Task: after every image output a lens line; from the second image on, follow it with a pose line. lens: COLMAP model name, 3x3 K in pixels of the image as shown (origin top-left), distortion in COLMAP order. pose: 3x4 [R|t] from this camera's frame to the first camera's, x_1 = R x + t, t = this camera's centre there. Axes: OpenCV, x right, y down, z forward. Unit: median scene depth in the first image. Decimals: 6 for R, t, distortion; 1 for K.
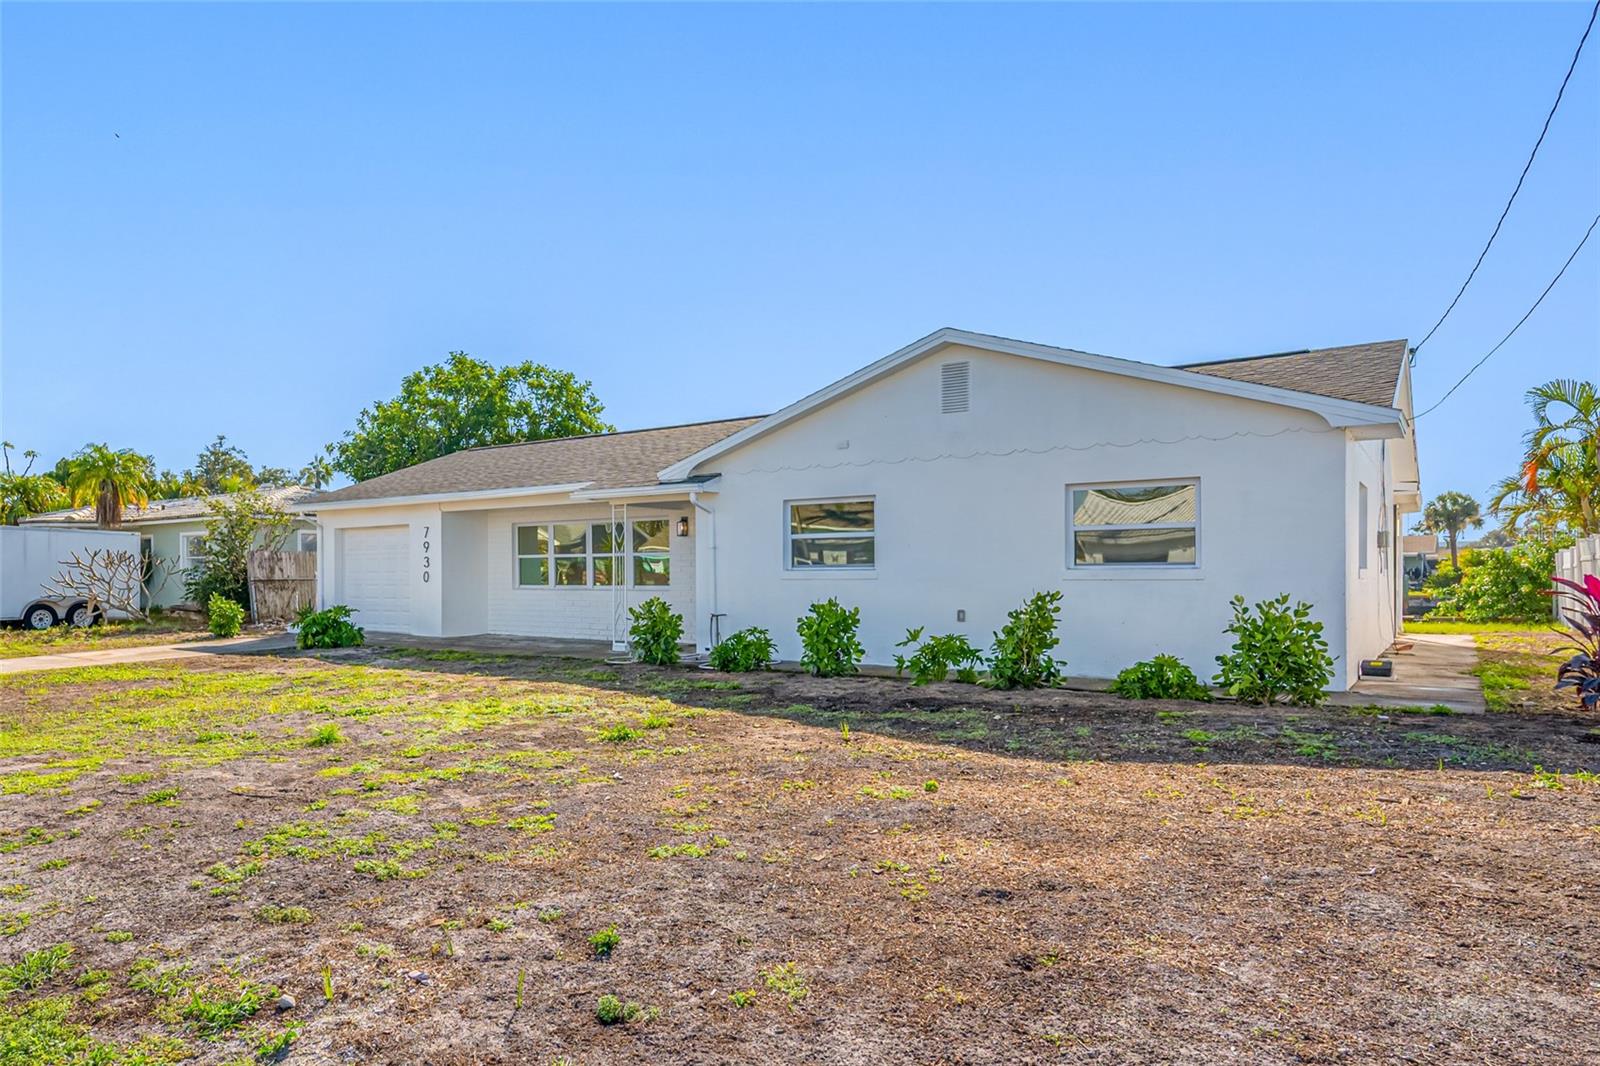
lens RADIAL K [[634.1, 0, 790.7], [0, 634.1, 527.8], [0, 0, 1]] dist [0.001345, 0.000170]
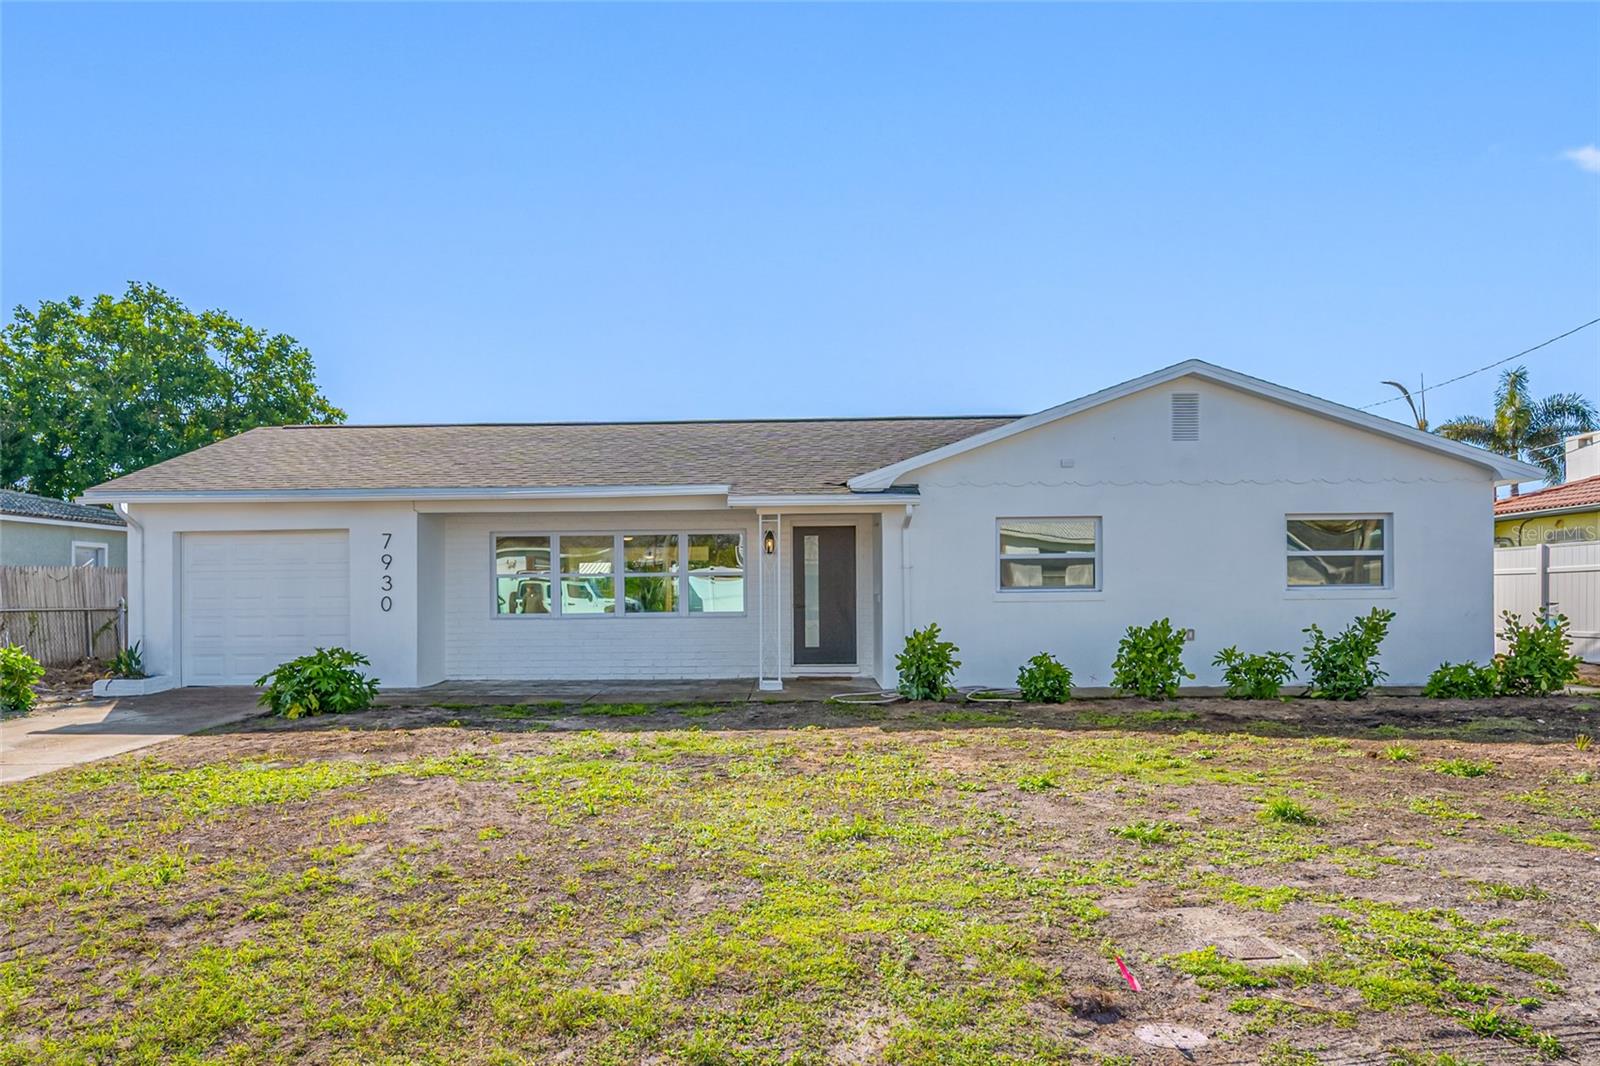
lens RADIAL K [[667.8, 0, 800.3], [0, 667.8, 547.9], [0, 0, 1]] dist [0.001968, 0.000184]
pose [[0.923127, 0.022148, 0.383857, -0.687430], [-0.021445, 0.999751, -0.006111, 0.014252], [-0.383897, -0.002590, 0.923372, 0.206526]]
